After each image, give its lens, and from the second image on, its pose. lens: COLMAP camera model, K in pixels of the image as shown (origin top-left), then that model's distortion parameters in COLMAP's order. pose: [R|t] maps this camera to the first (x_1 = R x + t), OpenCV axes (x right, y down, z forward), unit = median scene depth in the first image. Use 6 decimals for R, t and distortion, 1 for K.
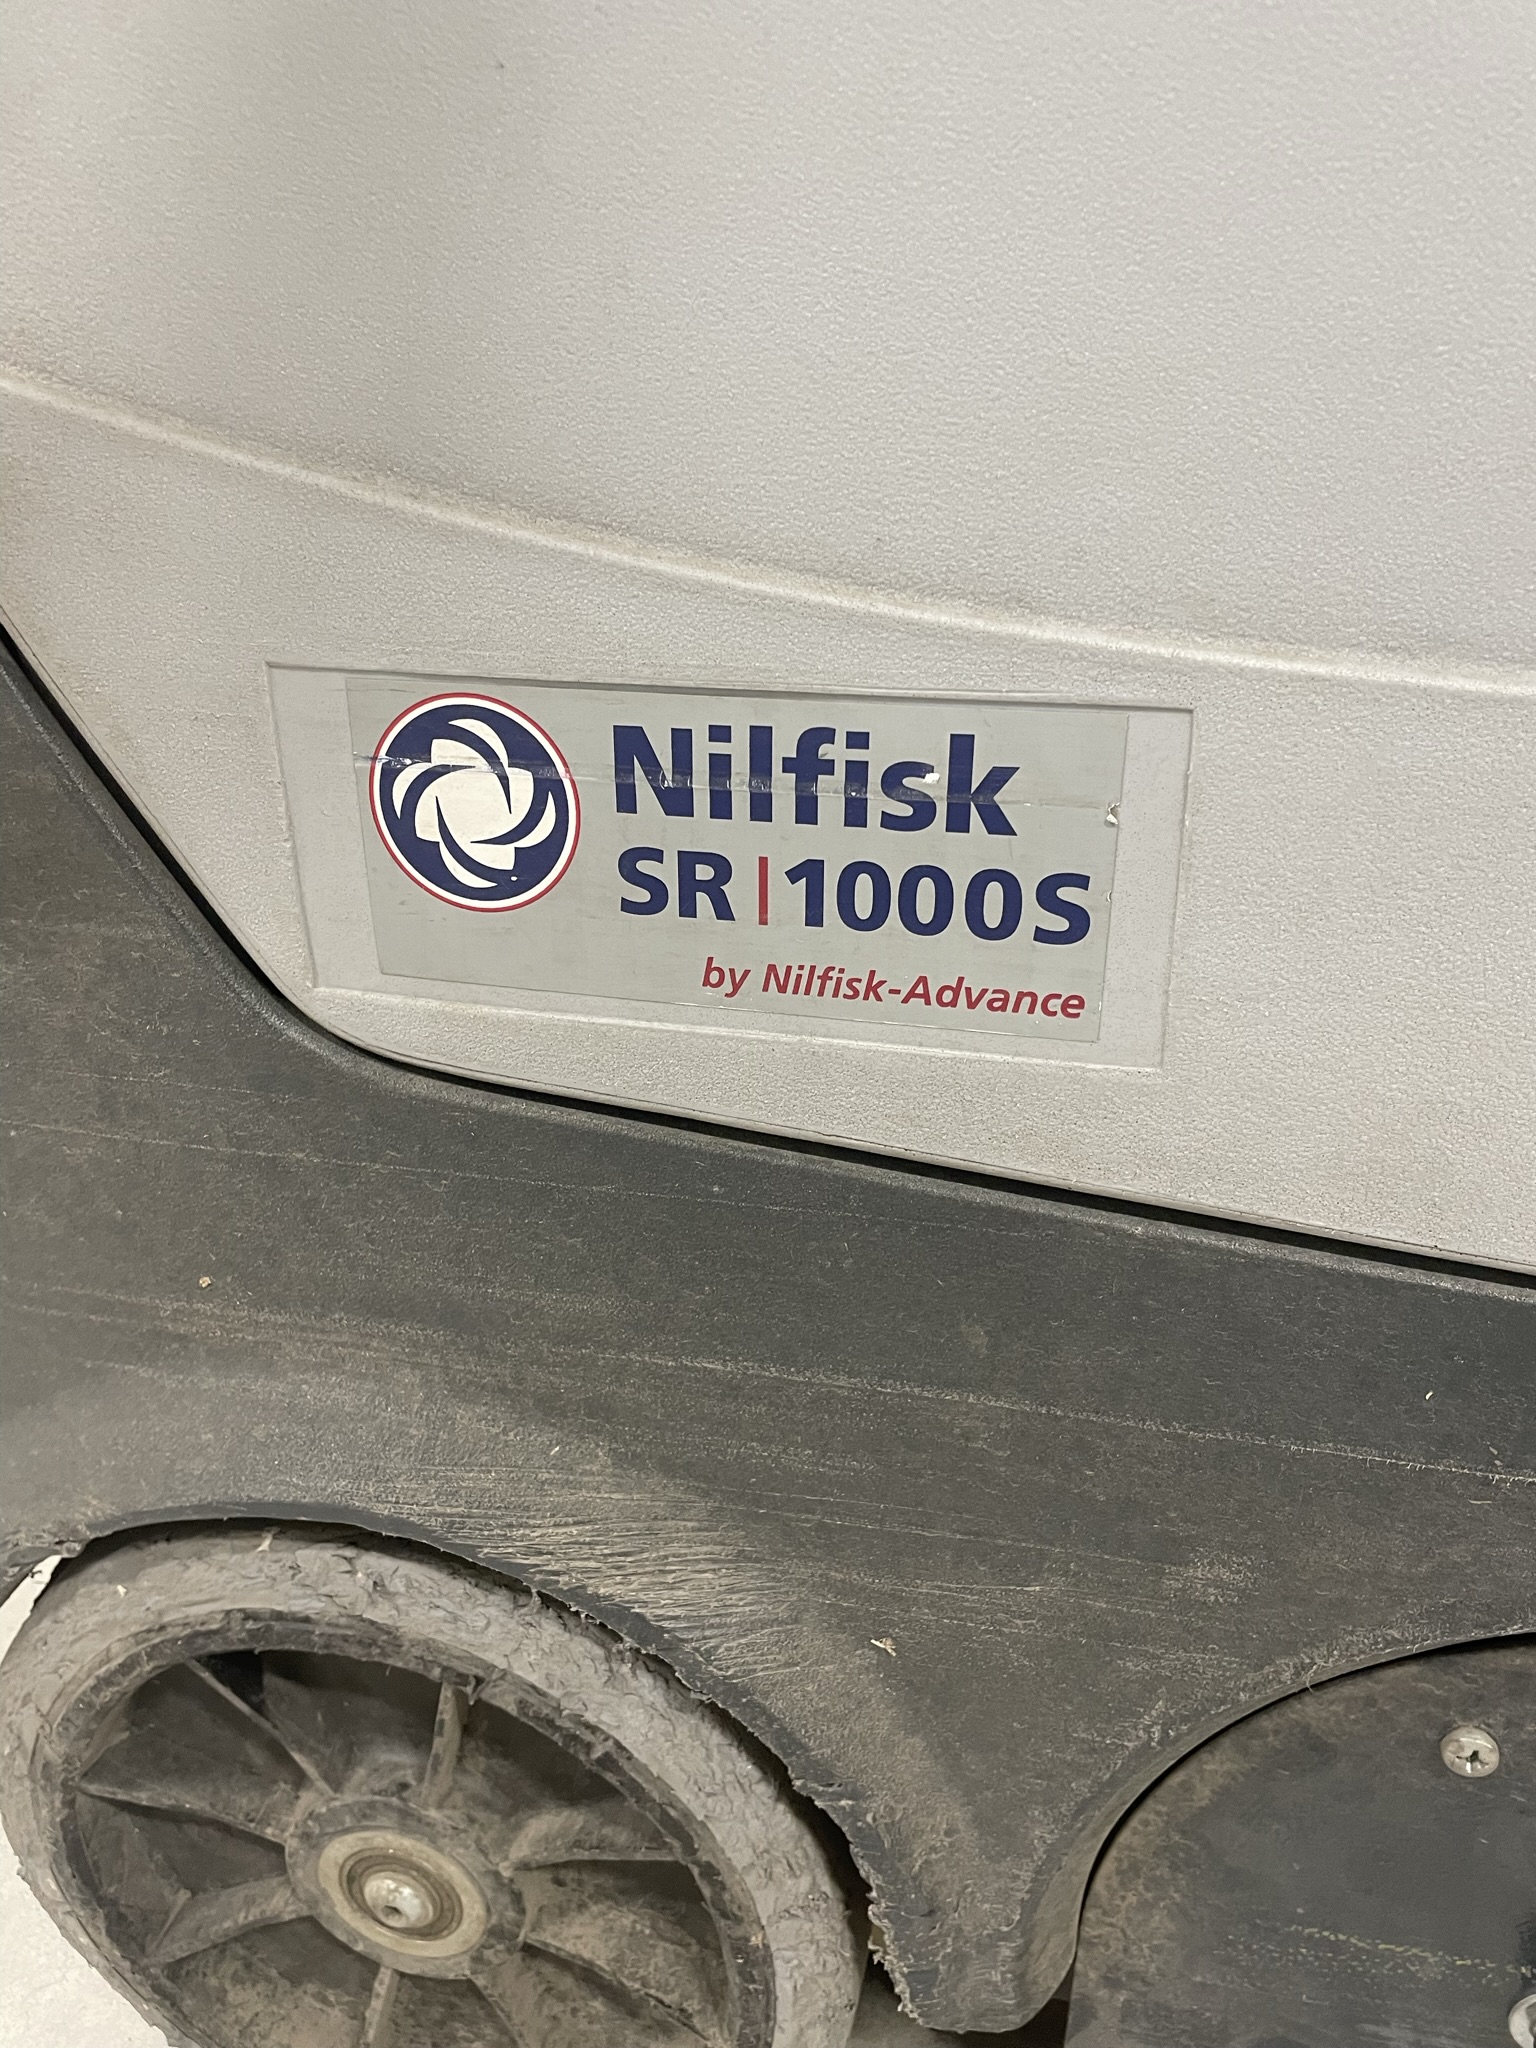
lens RADIAL K [[1564.6, 0, 764.1], [0, 1564.6, 1027.5], [0, 0, 1]] dist [0.071190, -0.099159]
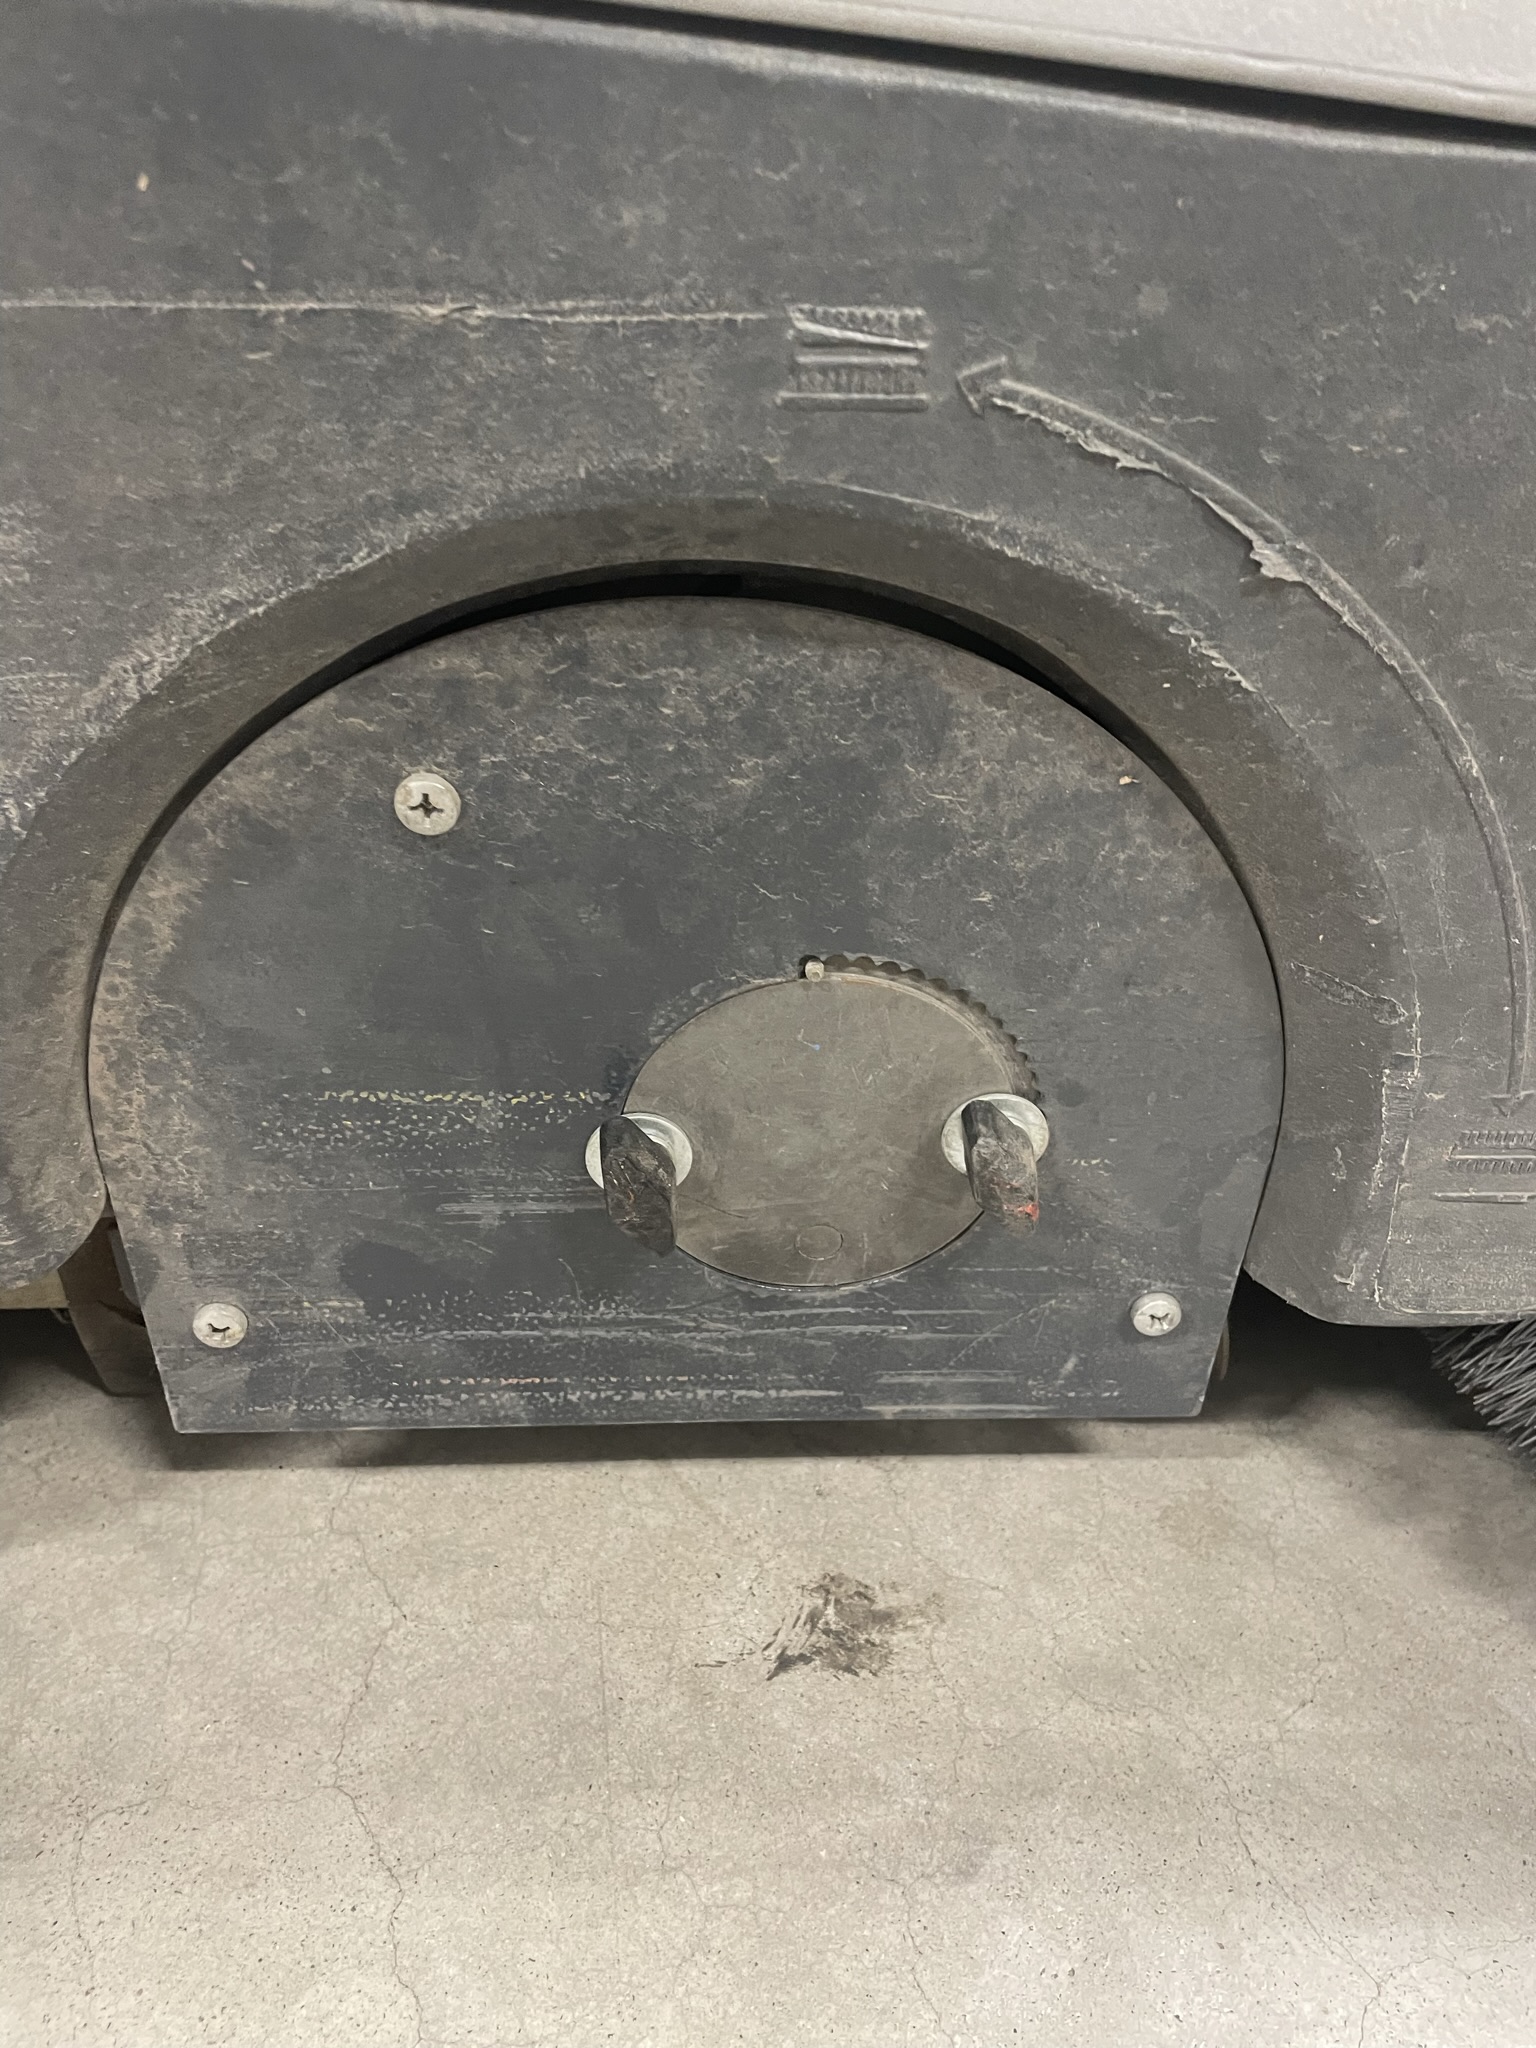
lens RADIAL K [[1564.6, 0, 772.1], [0, 1564.6, 1019.4], [0, 0, 1]] dist [0.071190, -0.099159]
pose [[0.962830, -0.126314, 0.238753, 0.373894], [0.083426, 0.979768, 0.181920, 0.396609], [-0.256901, -0.155240, 0.953888, 0.121757]]
